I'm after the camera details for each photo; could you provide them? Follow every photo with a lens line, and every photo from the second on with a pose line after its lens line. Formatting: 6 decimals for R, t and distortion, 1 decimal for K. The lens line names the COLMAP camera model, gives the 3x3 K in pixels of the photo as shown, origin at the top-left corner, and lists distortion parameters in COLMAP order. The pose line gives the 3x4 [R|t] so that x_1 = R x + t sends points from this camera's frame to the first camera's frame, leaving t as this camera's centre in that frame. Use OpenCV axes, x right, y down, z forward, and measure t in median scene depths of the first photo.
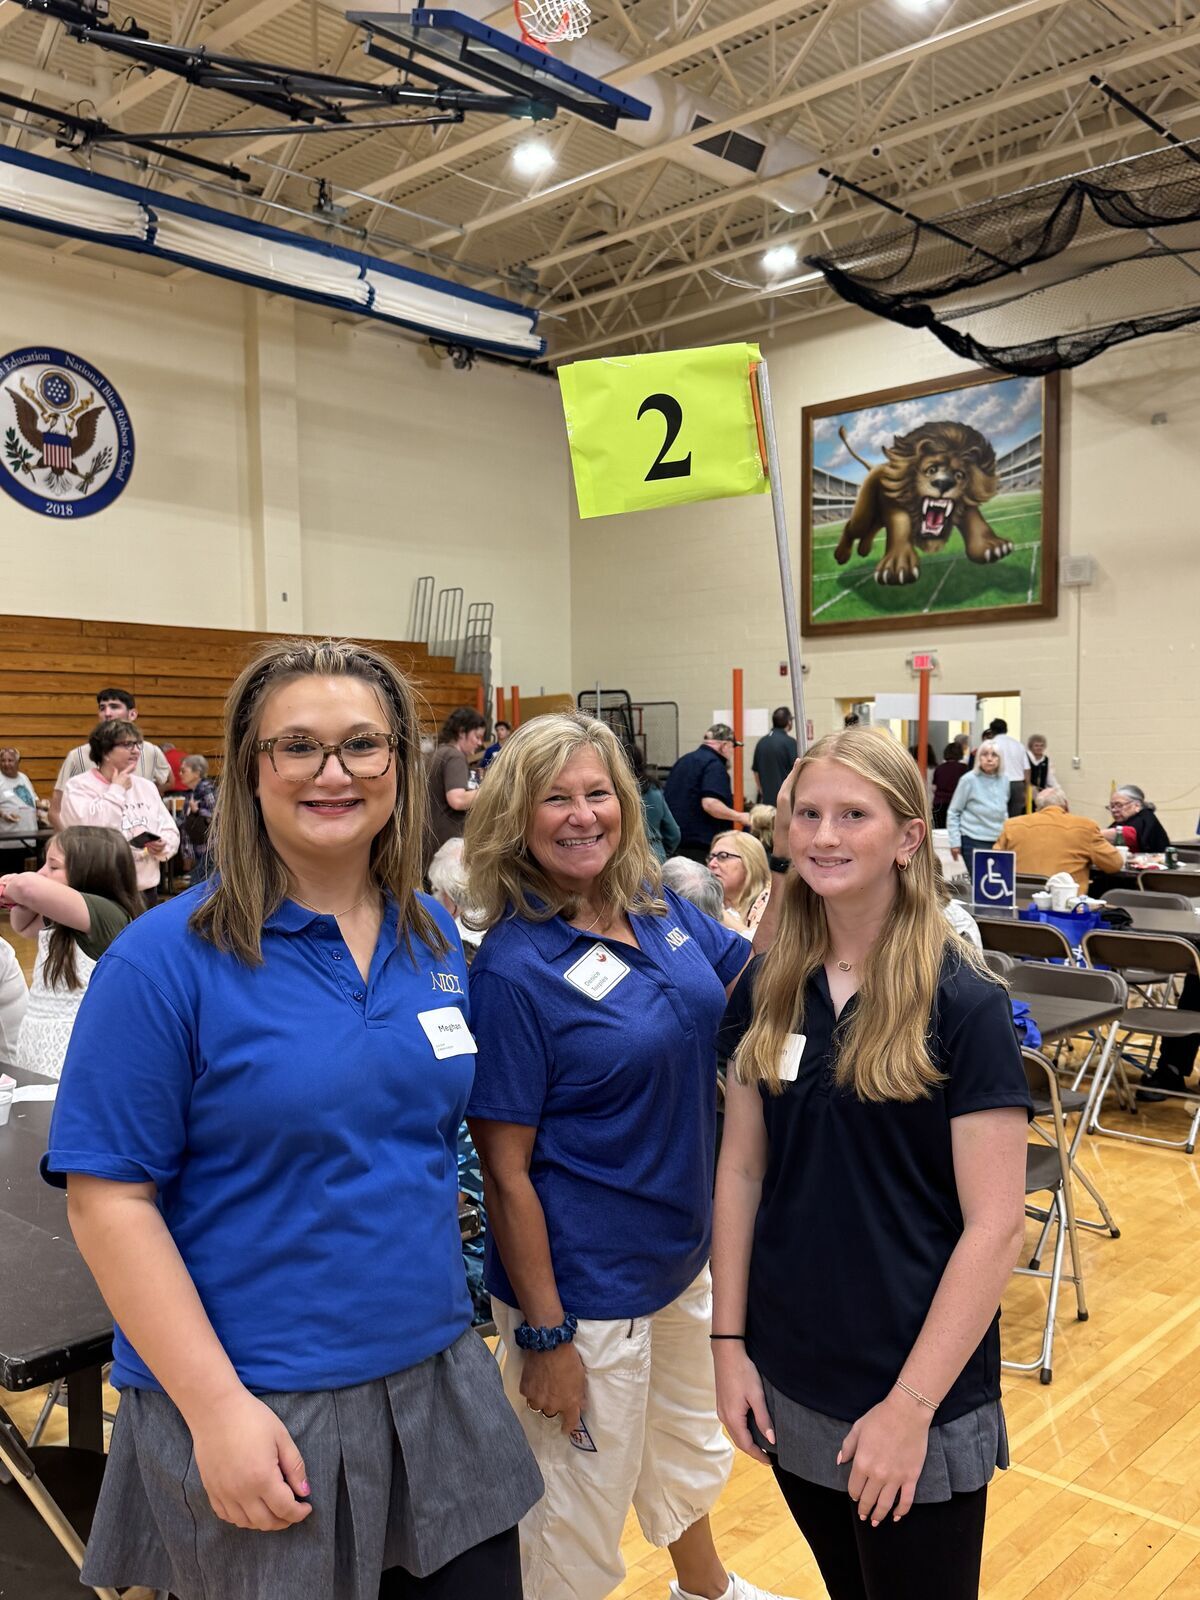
lens RADIAL K [[1420.7, 0, 598.7], [0, 1420.7, 802.5], [0, 0, 1]] dist [0.006608, -0.014362]
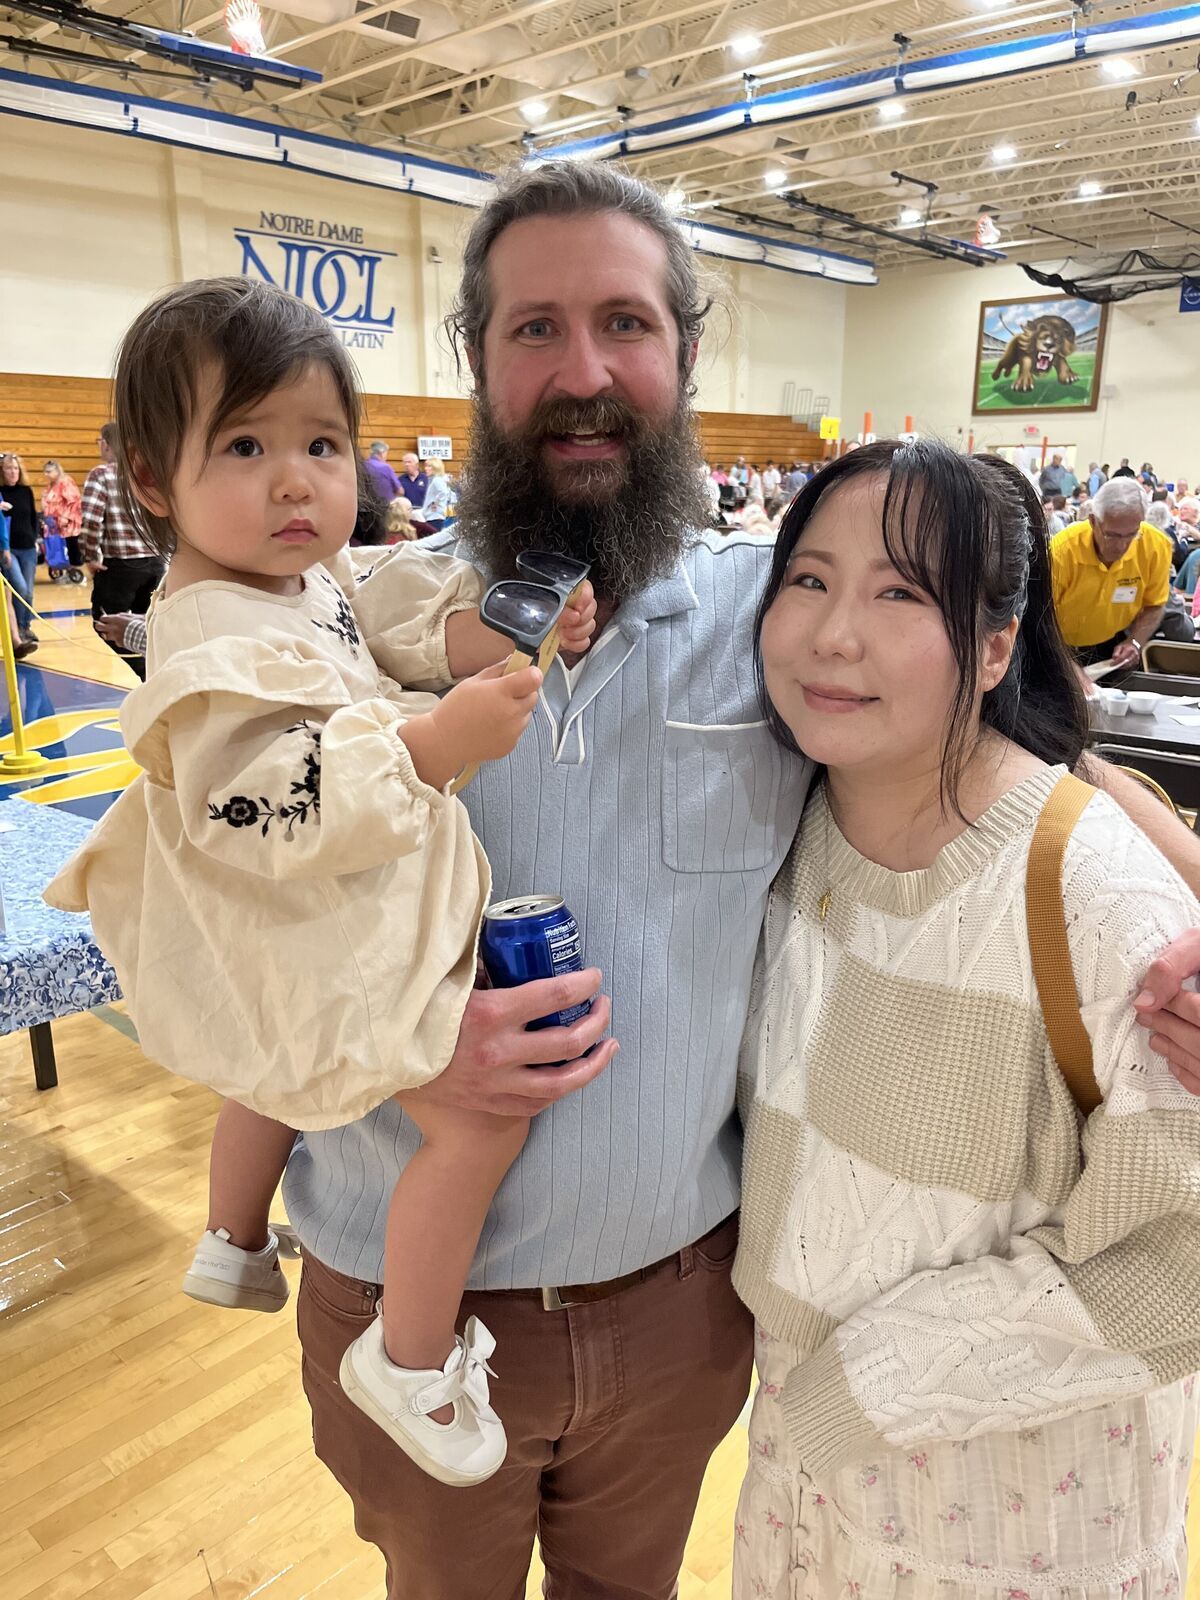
lens RADIAL K [[1219.4, 0, 594.7], [0, 1219.4, 815.3], [0, 0, 1]] dist [0.016290, -0.034127]
pose [[0.999981, 0.003363, 0.005162, -0.470722], [-0.004514, 0.970161, 0.242420, 0.027924], [-0.004193, -0.242439, 0.970158, -1.015203]]
